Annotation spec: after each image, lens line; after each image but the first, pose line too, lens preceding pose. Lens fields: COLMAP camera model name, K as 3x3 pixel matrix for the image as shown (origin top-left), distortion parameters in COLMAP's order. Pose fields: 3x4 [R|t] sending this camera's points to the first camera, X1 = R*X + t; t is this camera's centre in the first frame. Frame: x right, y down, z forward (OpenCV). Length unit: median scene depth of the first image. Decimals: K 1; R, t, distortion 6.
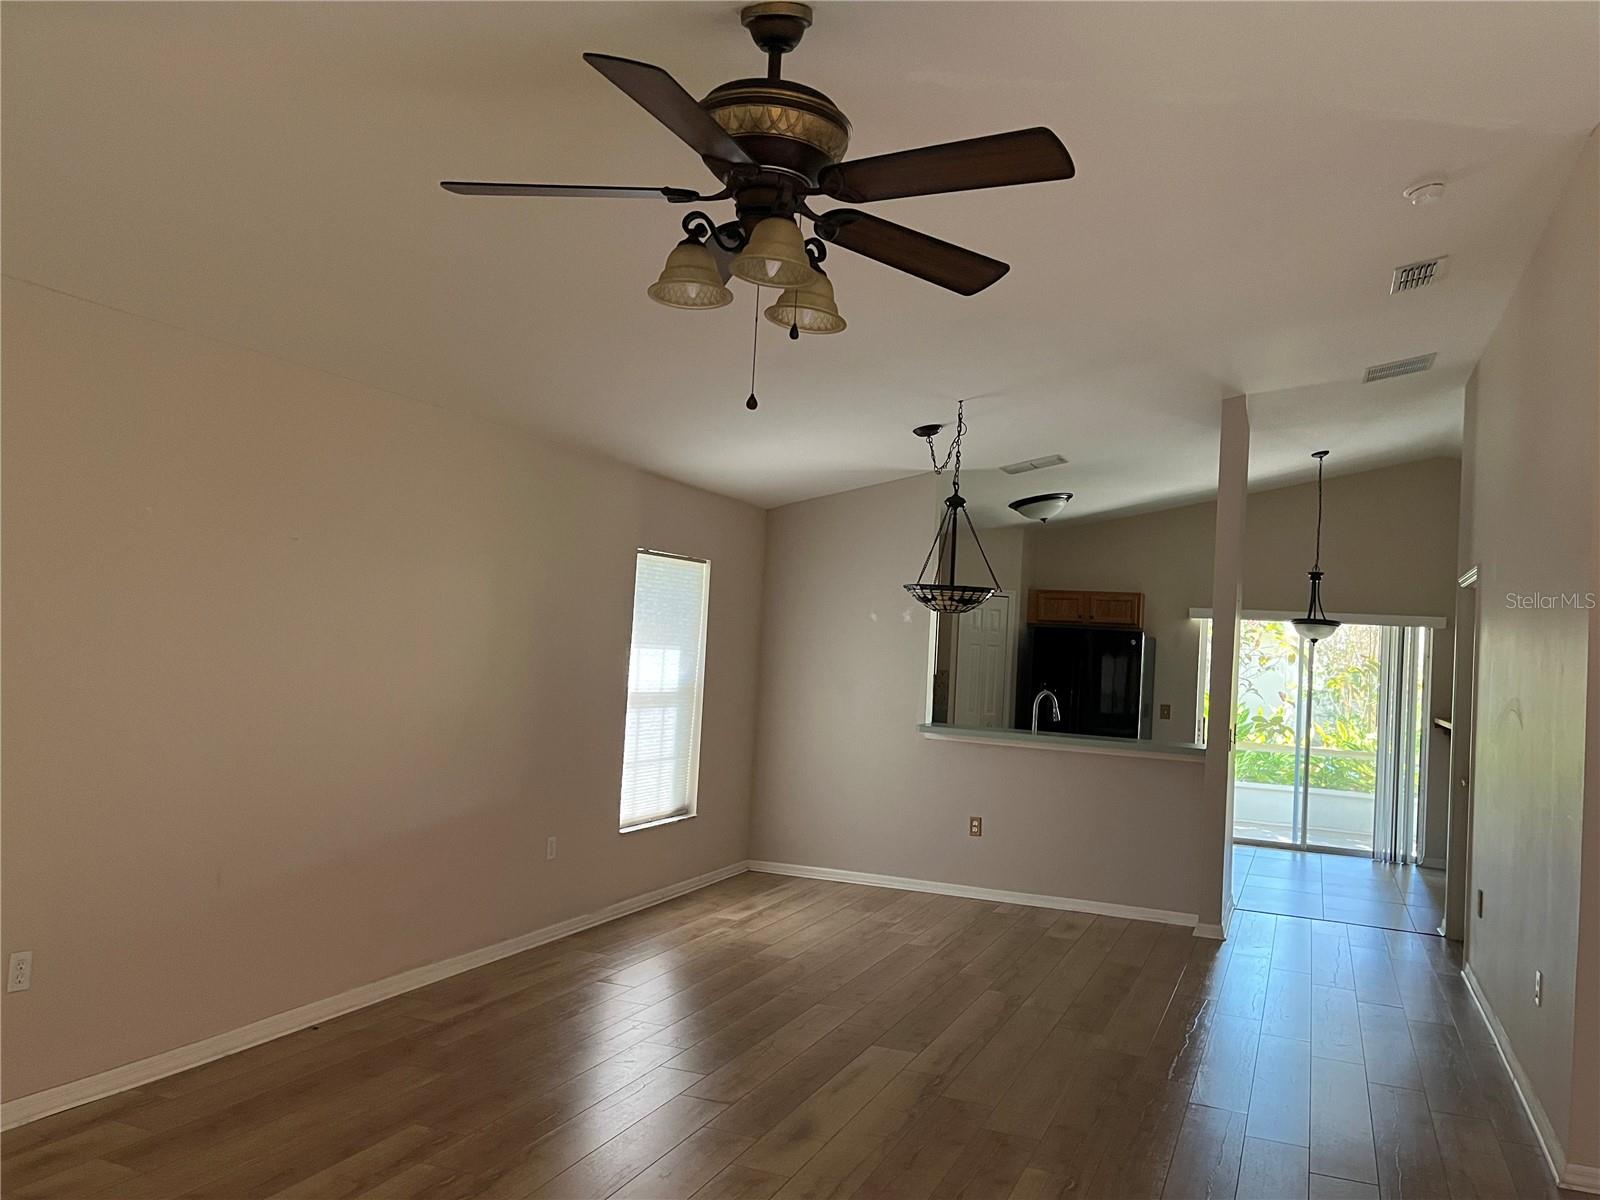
lens RADIAL K [[1206.4, 0, 810.8], [0, 1206.4, 610.1], [0, 0, 1]] dist [0.056820, -0.079121]
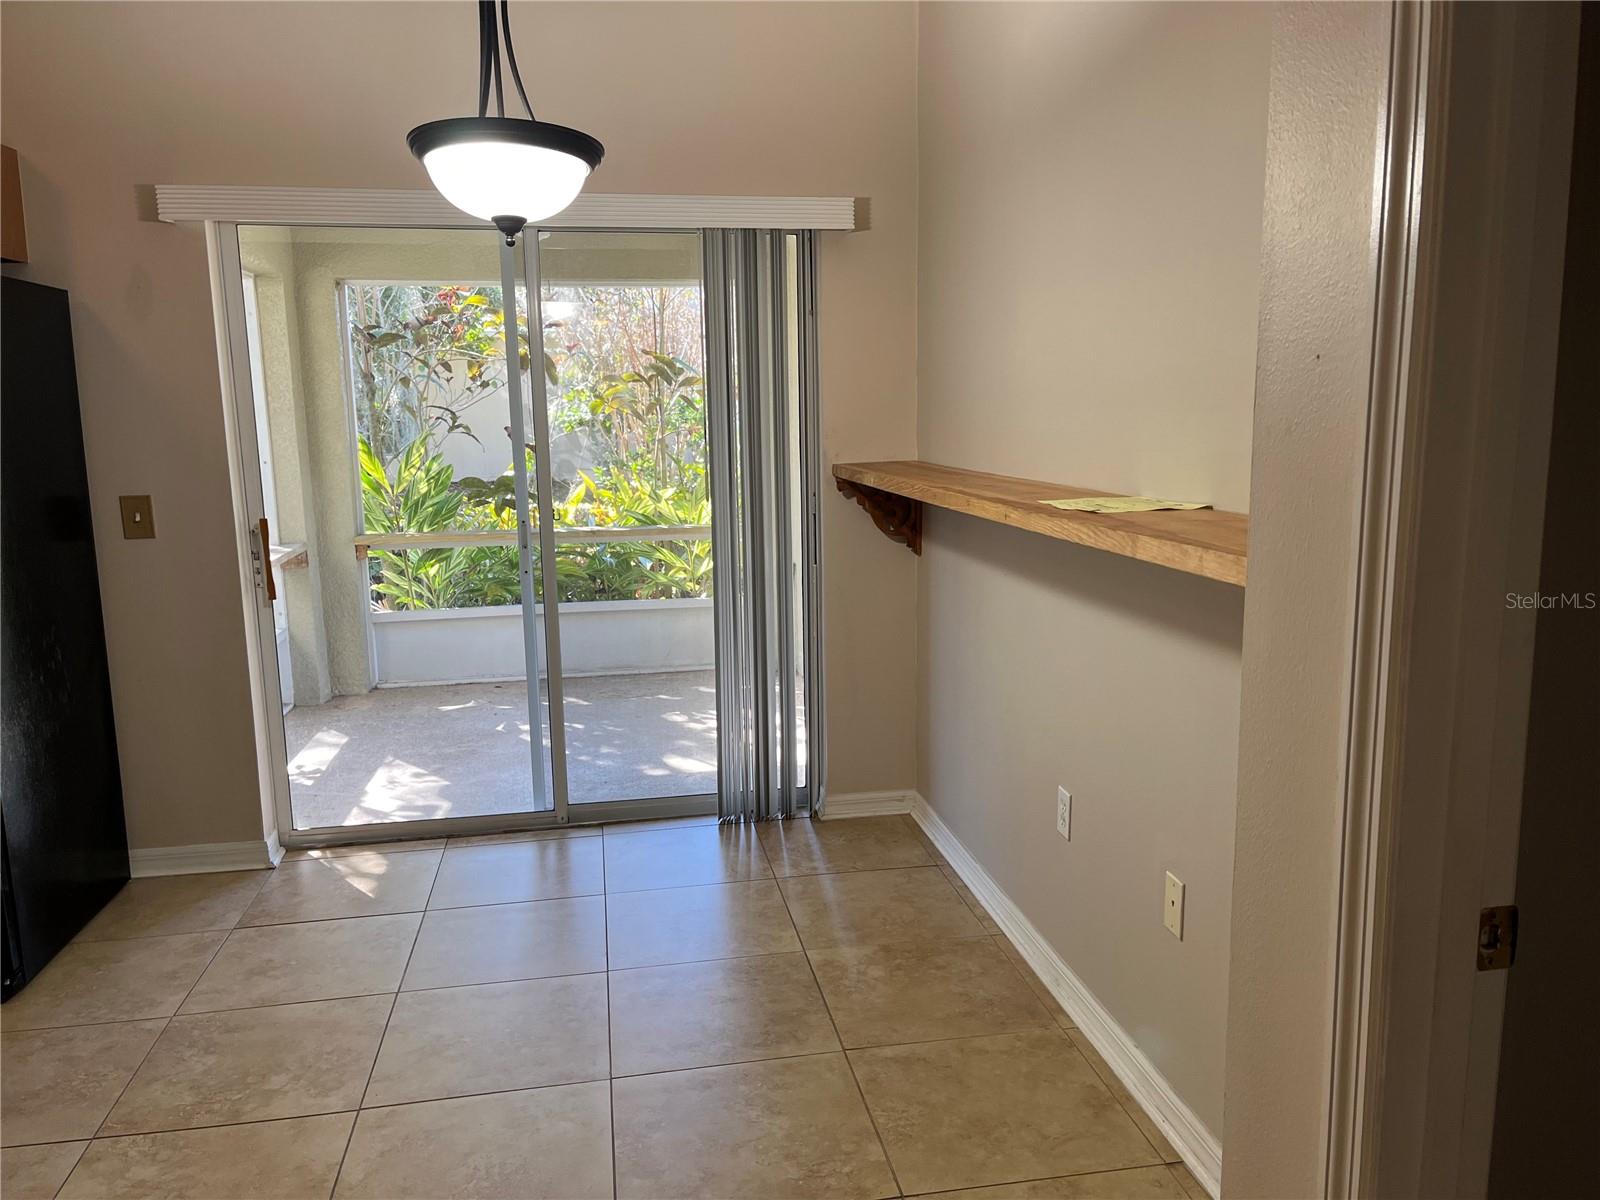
lens RADIAL K [[1206.4, 0, 810.8], [0, 1206.4, 610.1], [0, 0, 1]] dist [0.056820, -0.079121]
pose [[0.837225, -0.158229, 0.523468, 0.383716], [0.044272, 0.973695, 0.223512, 0.060650], [-0.545064, -0.163955, 0.822207, 0.889359]]
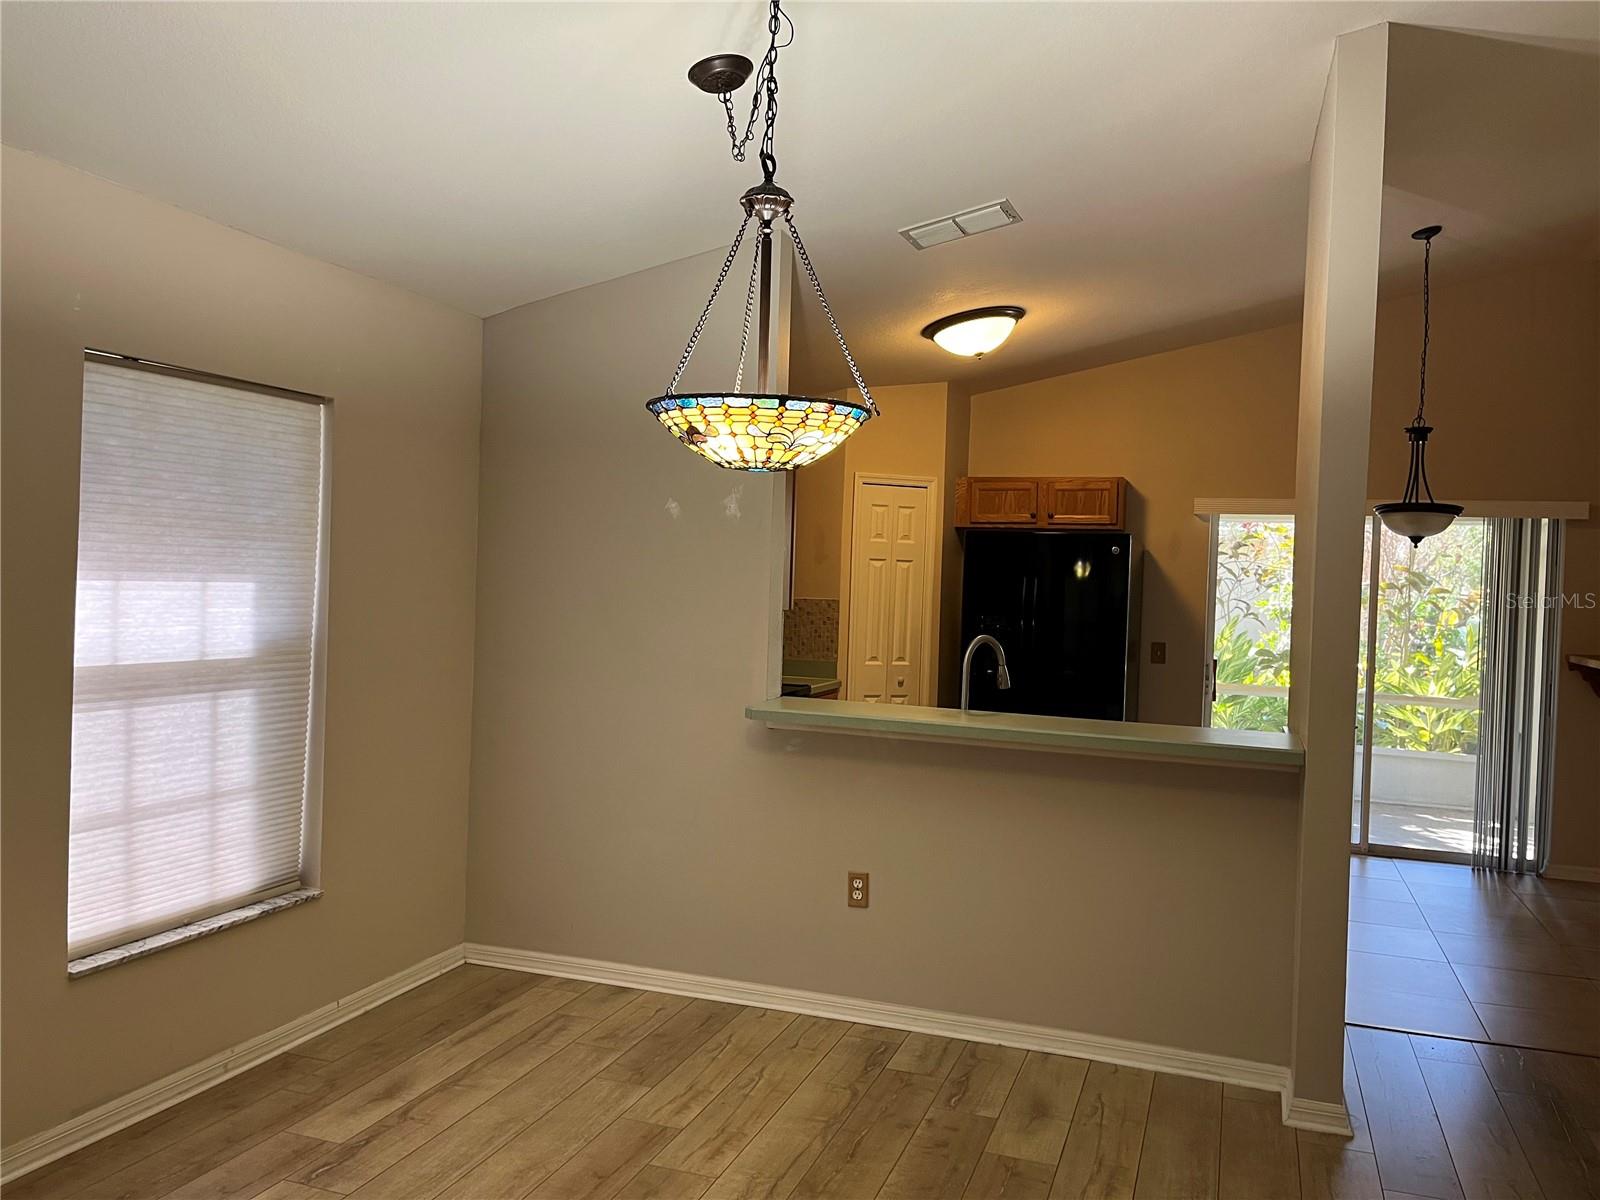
lens RADIAL K [[1220.5, 0, 799.1], [0, 1220.5, 602.9], [0, 0, 1]] dist [0.046029, -0.002355]
pose [[0.998866, -0.021699, 0.042381, 0.089459], [0.019374, 0.998325, 0.054521, 0.020793], [-0.043493, -0.053638, 0.997613, 0.463190]]
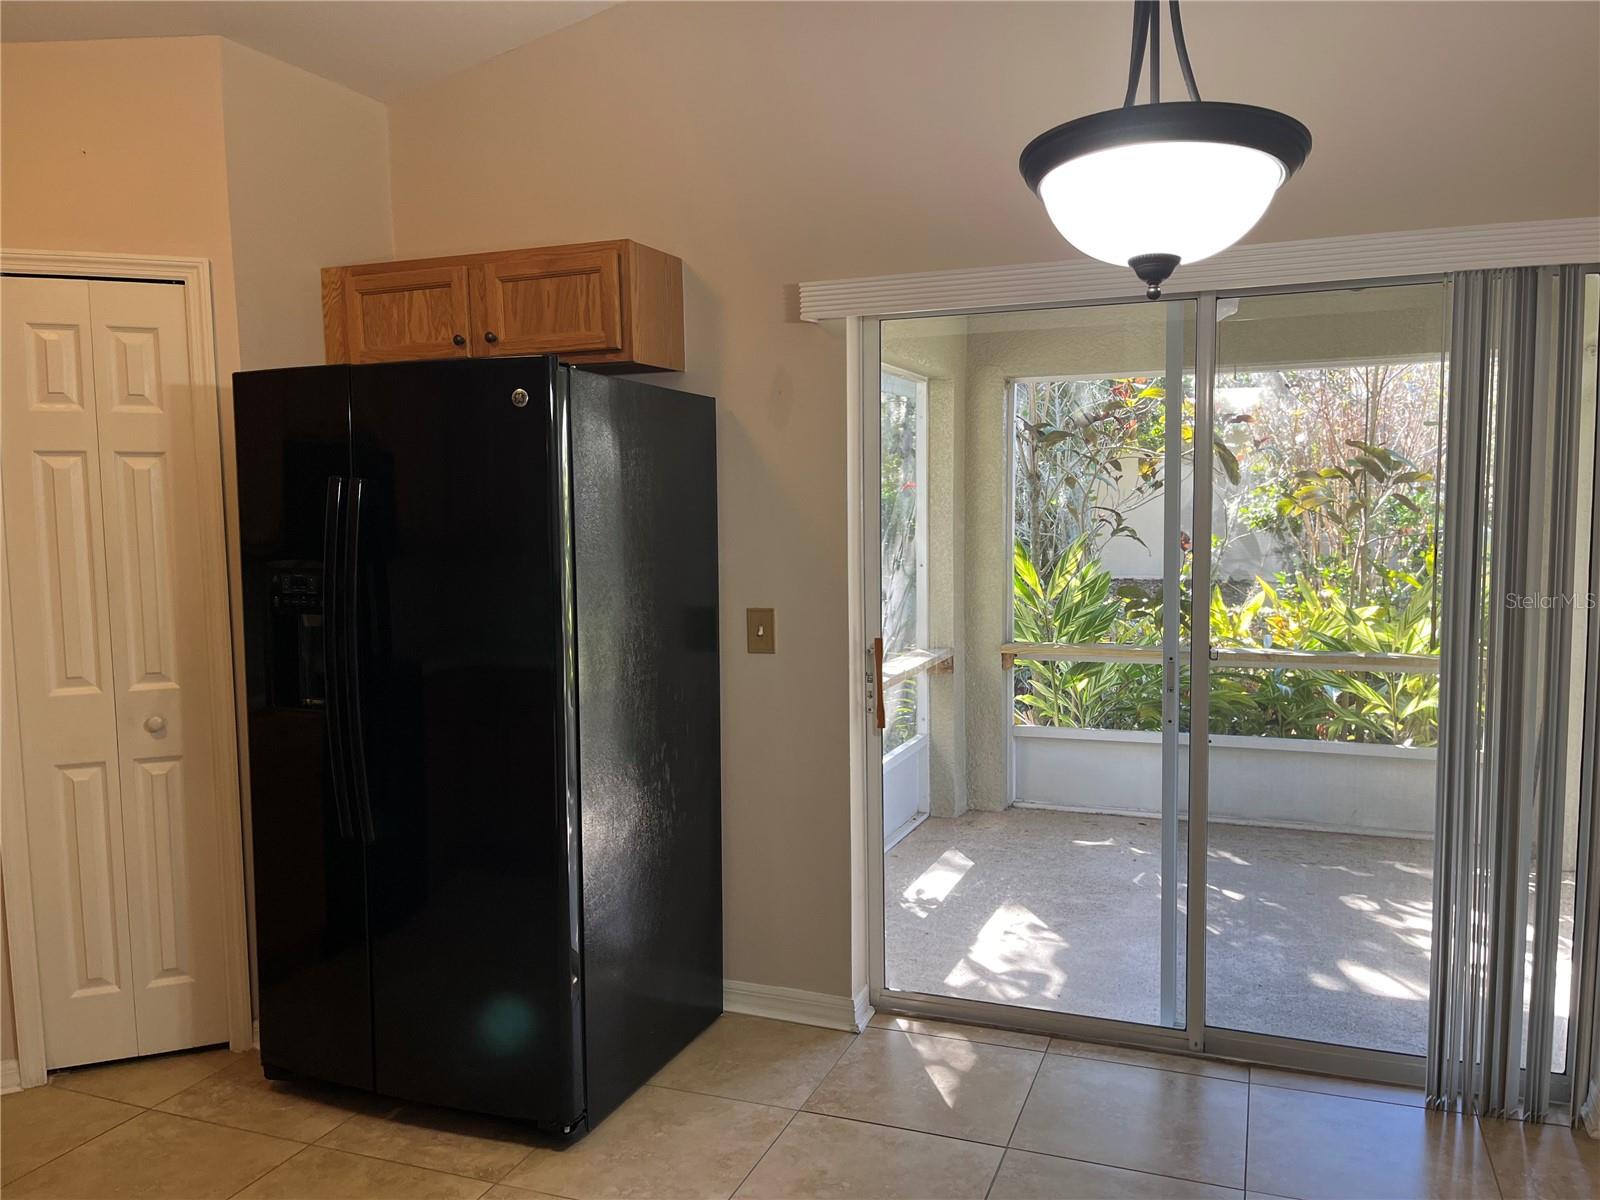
lens RADIAL K [[1210.5, 0, 807.5], [0, 1210.5, 618.9], [0, 0, 1]] dist [0.053207, -0.079057]
pose [[0.997280, -0.070385, 0.021872, 0.425933], [0.067152, 0.990008, 0.123993, 0.060980], [-0.030381, -0.122186, 0.992042, 0.982286]]
